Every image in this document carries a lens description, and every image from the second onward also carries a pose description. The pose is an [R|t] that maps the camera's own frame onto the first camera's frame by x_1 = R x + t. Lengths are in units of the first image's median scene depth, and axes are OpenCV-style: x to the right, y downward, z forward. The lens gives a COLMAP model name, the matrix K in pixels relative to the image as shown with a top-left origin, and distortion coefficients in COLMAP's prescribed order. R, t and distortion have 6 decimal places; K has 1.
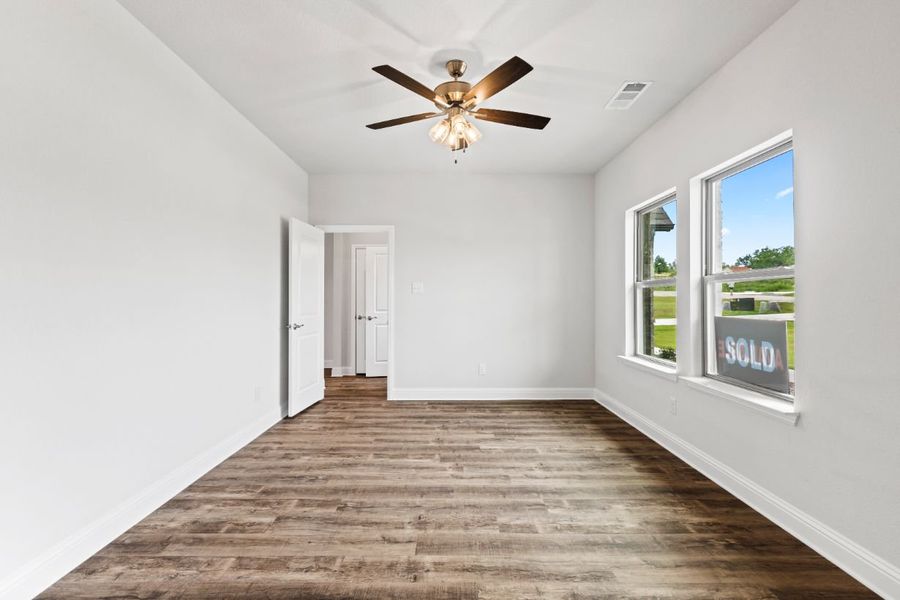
lens RADIAL K [[411.9, 0, 450.0], [0, 411.9, 300.0], [0, 0, 1]] dist [-0.000450, -0.000051]
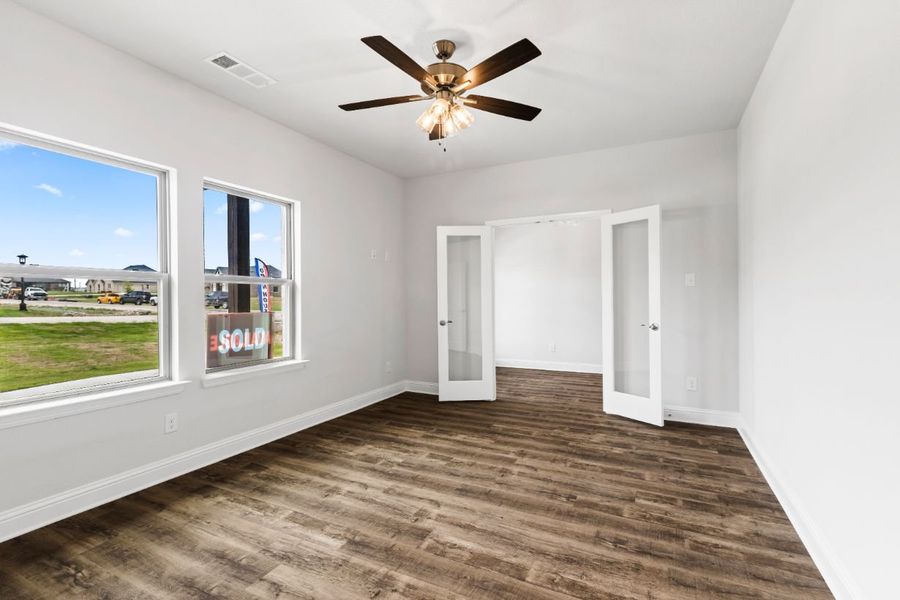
lens RADIAL K [[411.9, 0, 450.0], [0, 411.9, 300.0], [0, 0, 1]] dist [-0.000450, -0.000051]
pose [[-0.891766, 0.003634, 0.452481, -0.419161], [0.006644, 0.999965, 0.005064, 0.014451], [-0.452447, 0.007522, -0.891759, 1.867811]]
